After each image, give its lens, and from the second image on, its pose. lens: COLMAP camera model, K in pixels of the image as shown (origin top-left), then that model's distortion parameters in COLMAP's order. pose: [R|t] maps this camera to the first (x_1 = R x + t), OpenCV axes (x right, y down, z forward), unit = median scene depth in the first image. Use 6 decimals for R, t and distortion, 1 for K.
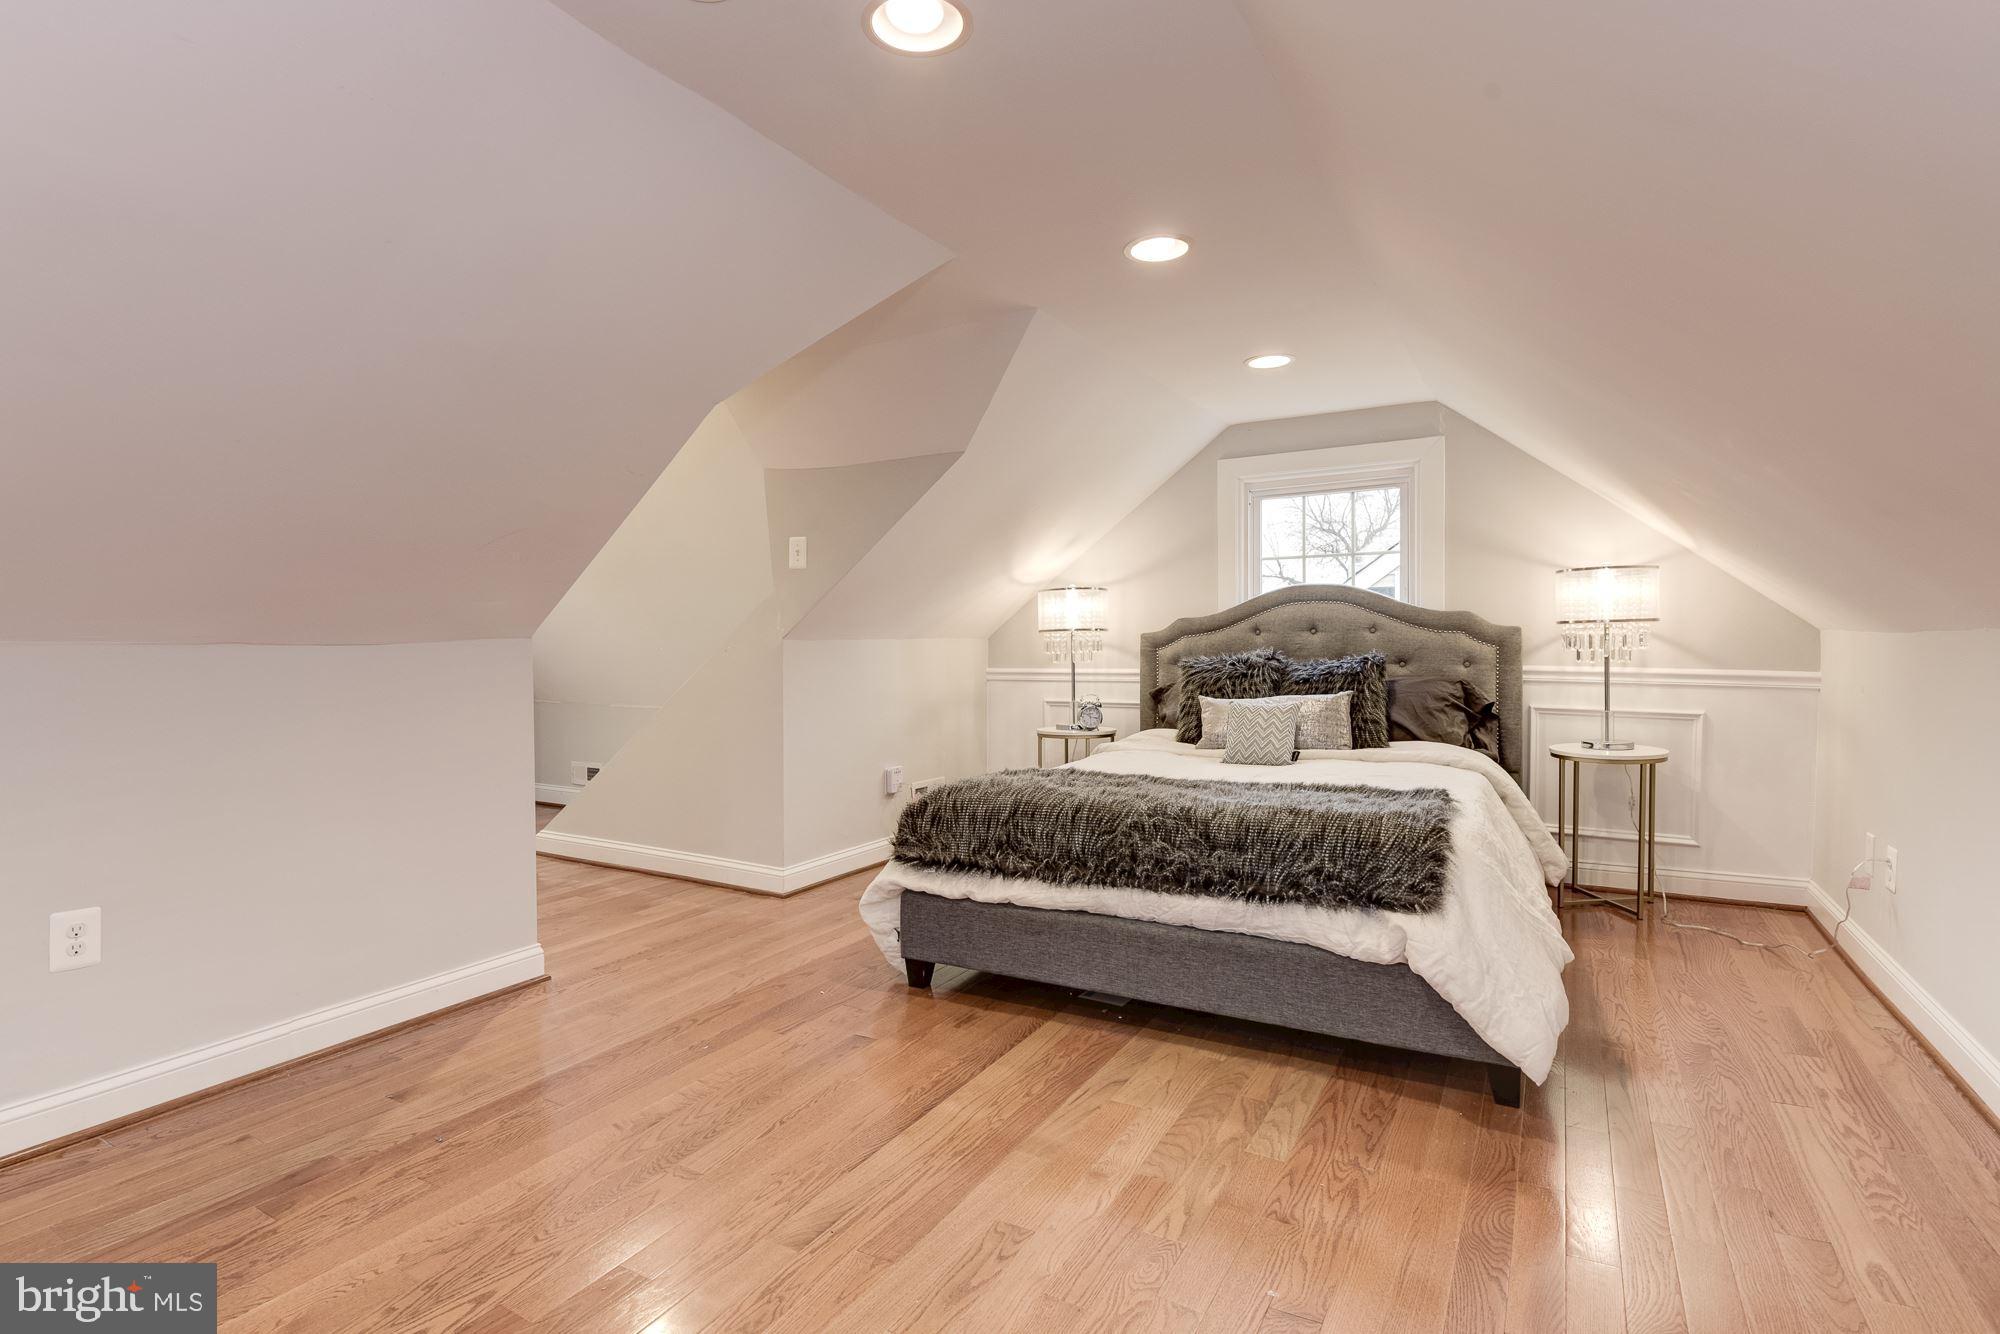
lens RADIAL K [[962.8, 0, 1003.6], [0, 962.8, 622.3], [0, 0, 1]] dist [0.004309, -0.021693]
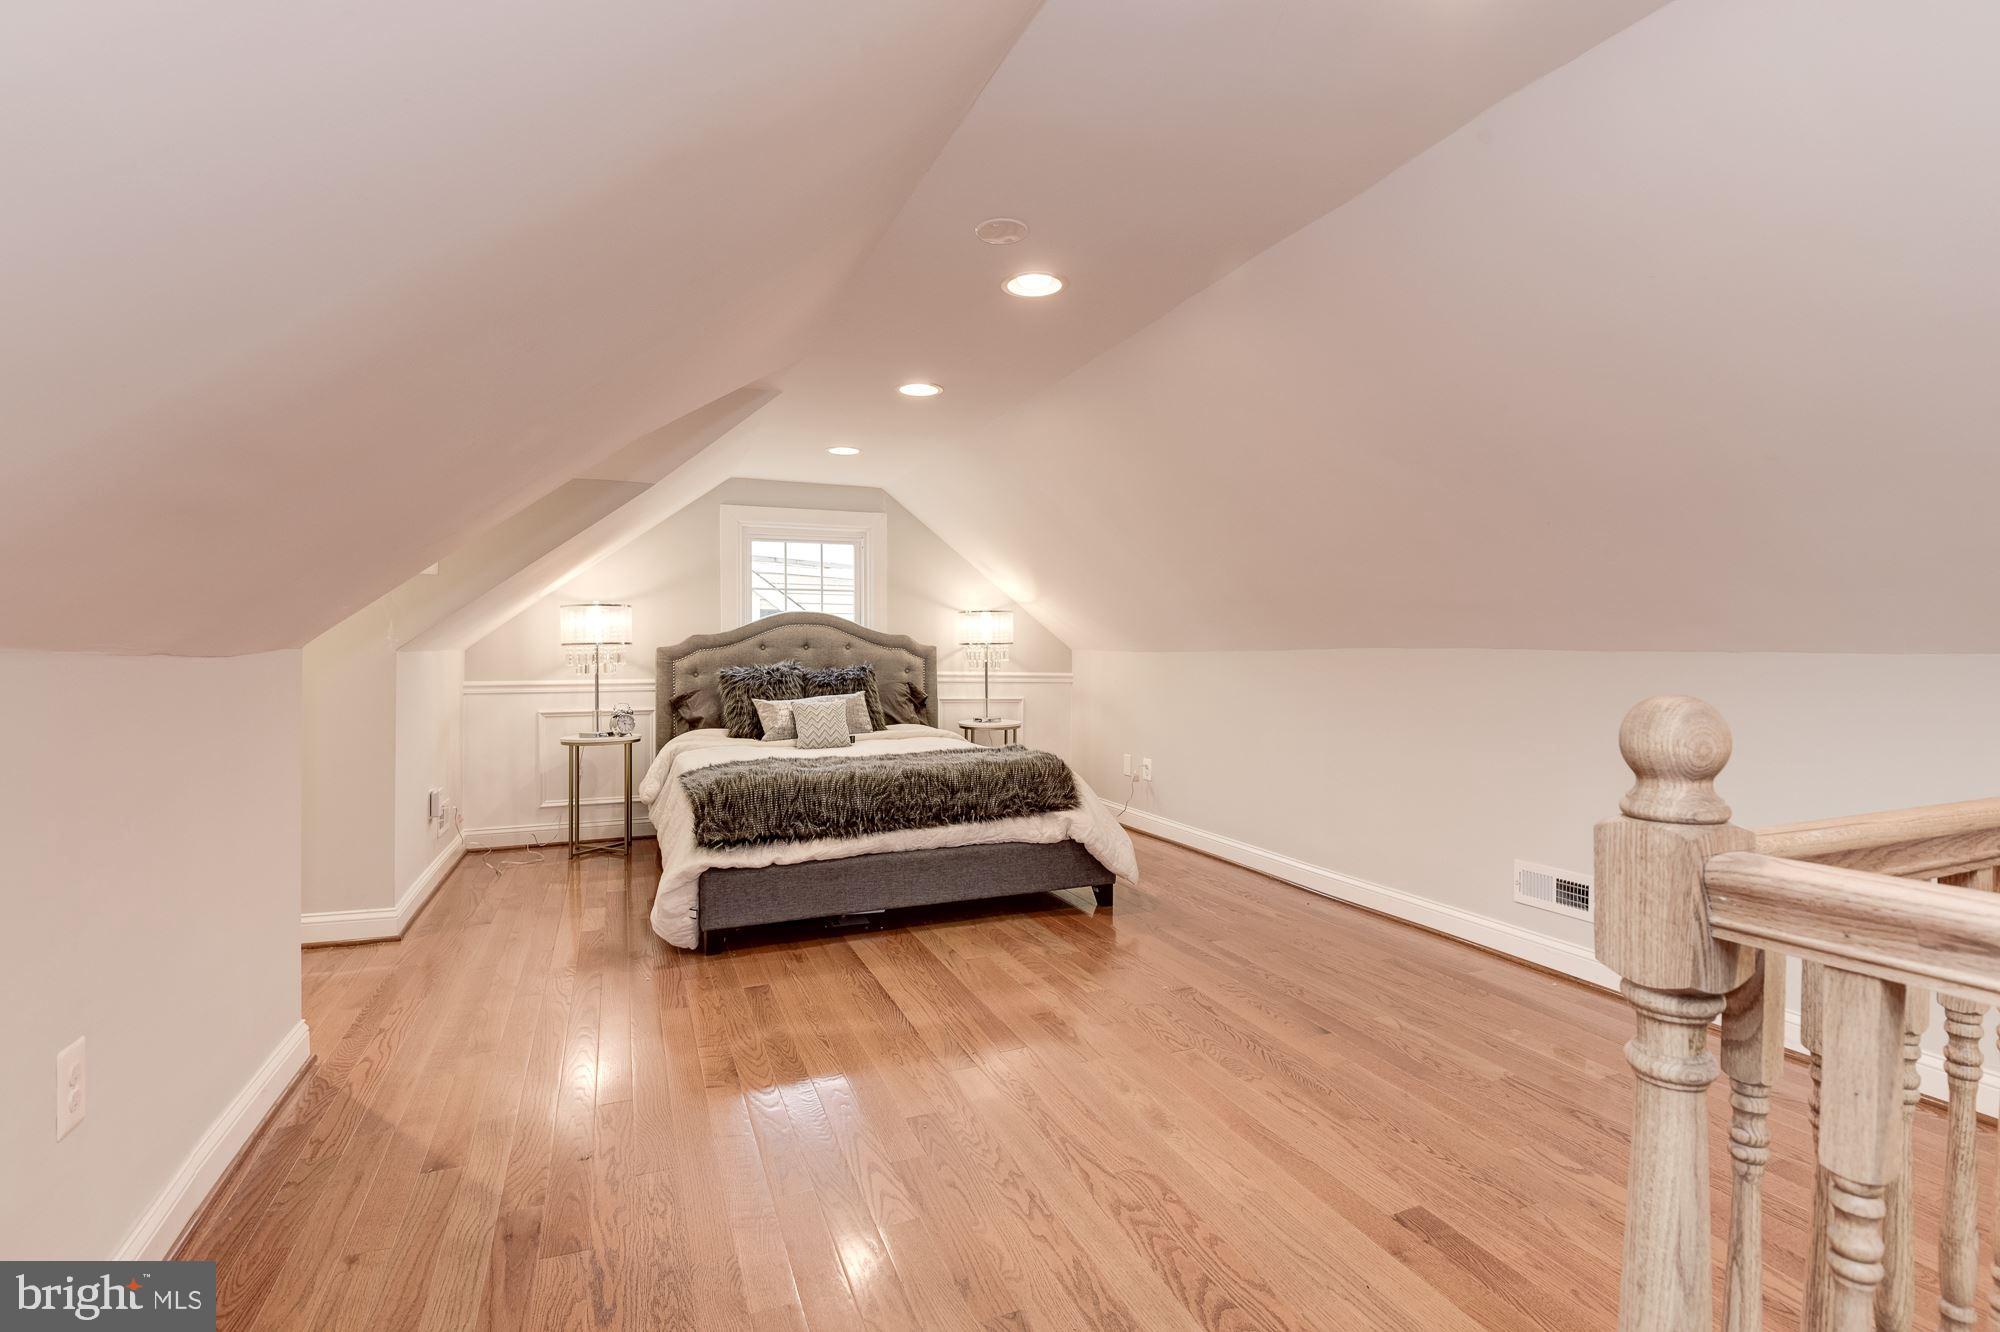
lens RADIAL K [[911.3, 0, 995.4], [0, 911.3, 584.8], [0, 0, 1]] dist [-0.002735, -0.019211]
pose [[0.612010, 0.064563, 0.788211, -0.590459], [-0.020620, 0.997626, -0.065706, 0.000487], [-0.790582, 0.023960, 0.611888, 0.040084]]
